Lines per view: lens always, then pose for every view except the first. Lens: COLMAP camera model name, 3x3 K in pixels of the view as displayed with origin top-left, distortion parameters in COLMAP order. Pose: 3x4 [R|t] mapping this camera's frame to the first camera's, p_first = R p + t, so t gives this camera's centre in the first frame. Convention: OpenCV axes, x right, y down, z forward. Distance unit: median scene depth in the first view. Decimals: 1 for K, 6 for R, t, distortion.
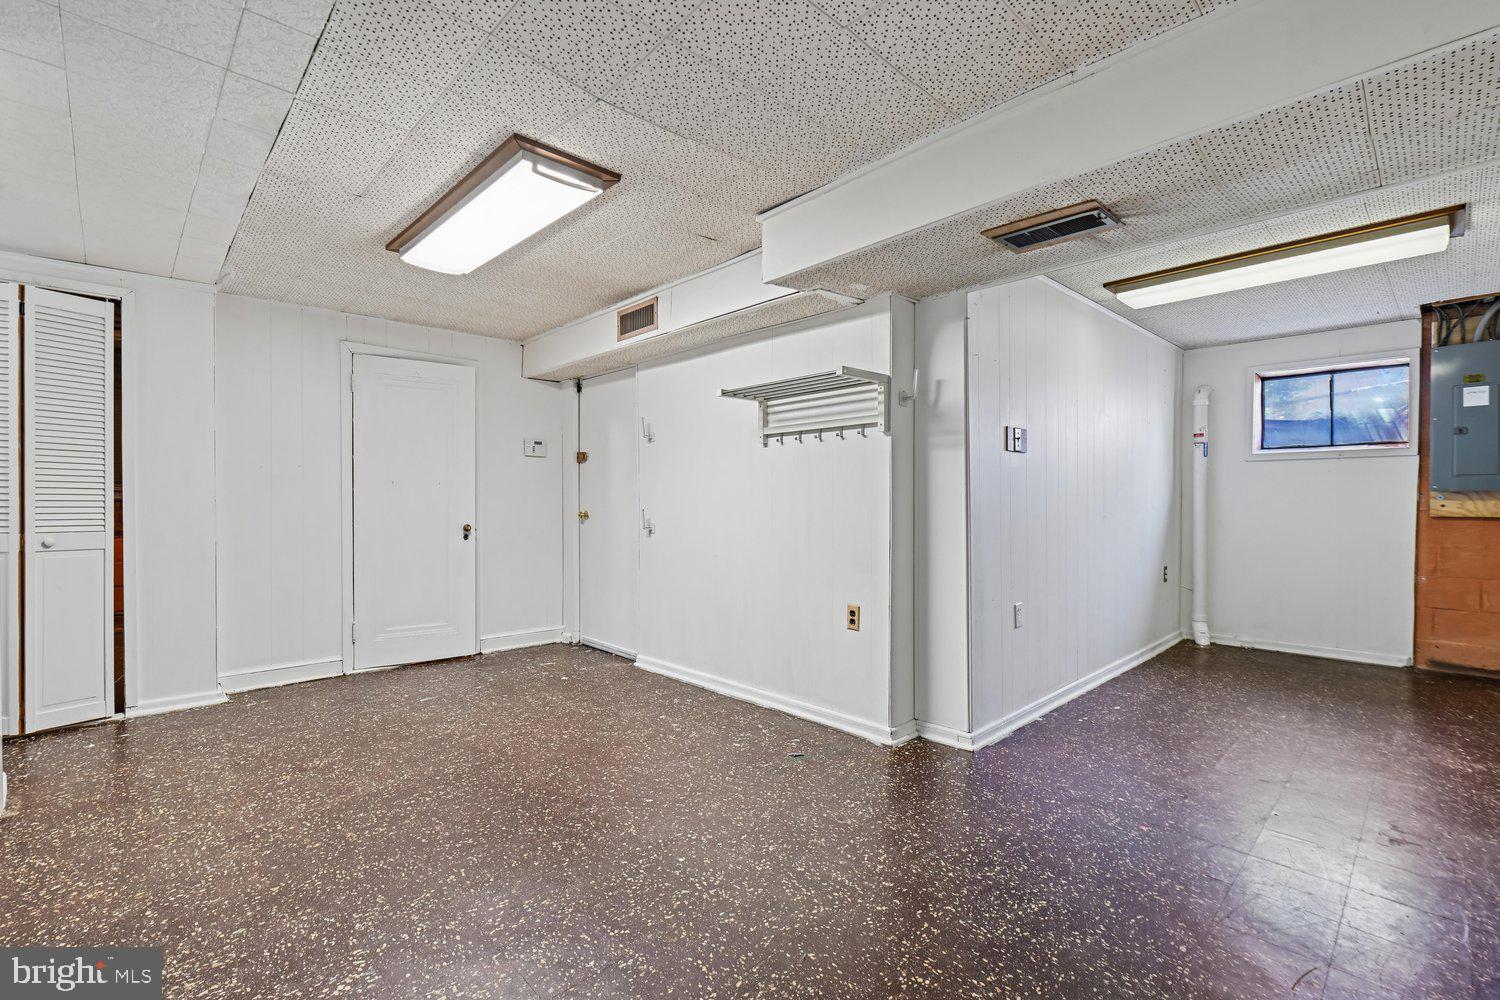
lens RADIAL K [[600.3, 0, 749.7], [0, 600.3, 501.9], [0, 0, 1]] dist [0.000492, 0.000034]
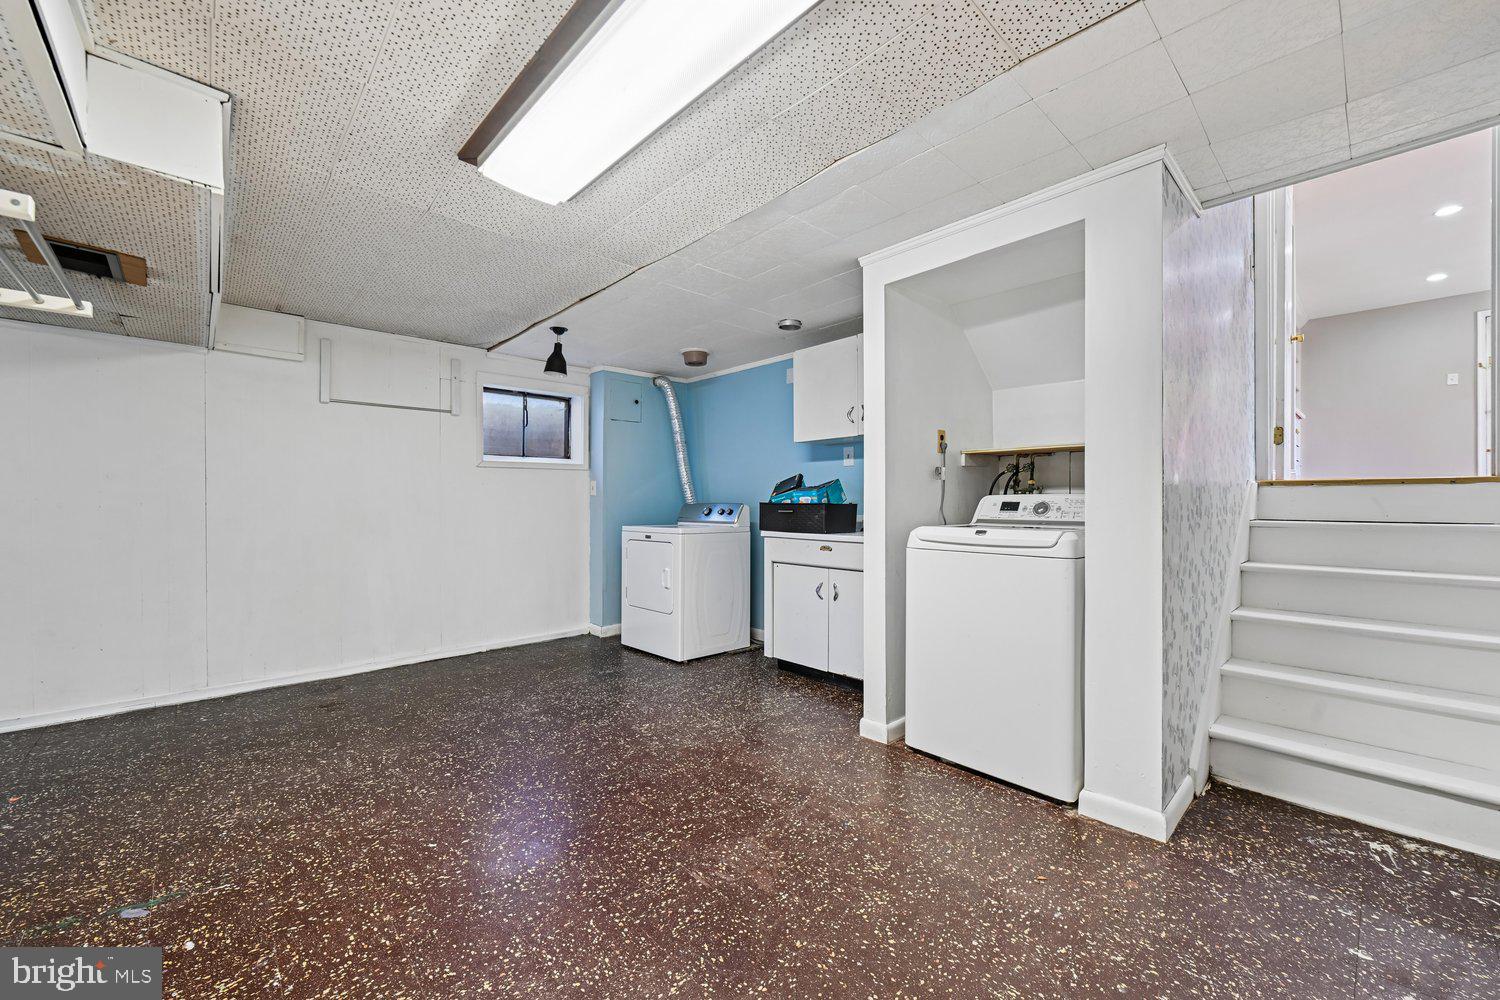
lens RADIAL K [[600.3, 0, 749.7], [0, 600.3, 501.9], [0, 0, 1]] dist [0.000492, 0.000034]
pose [[-0.998664, 0.002280, 0.051624, -0.714665], [0.002215, 0.999997, -0.001313, 0.000951], [-0.051627, -0.001196, -0.998666, 1.932131]]
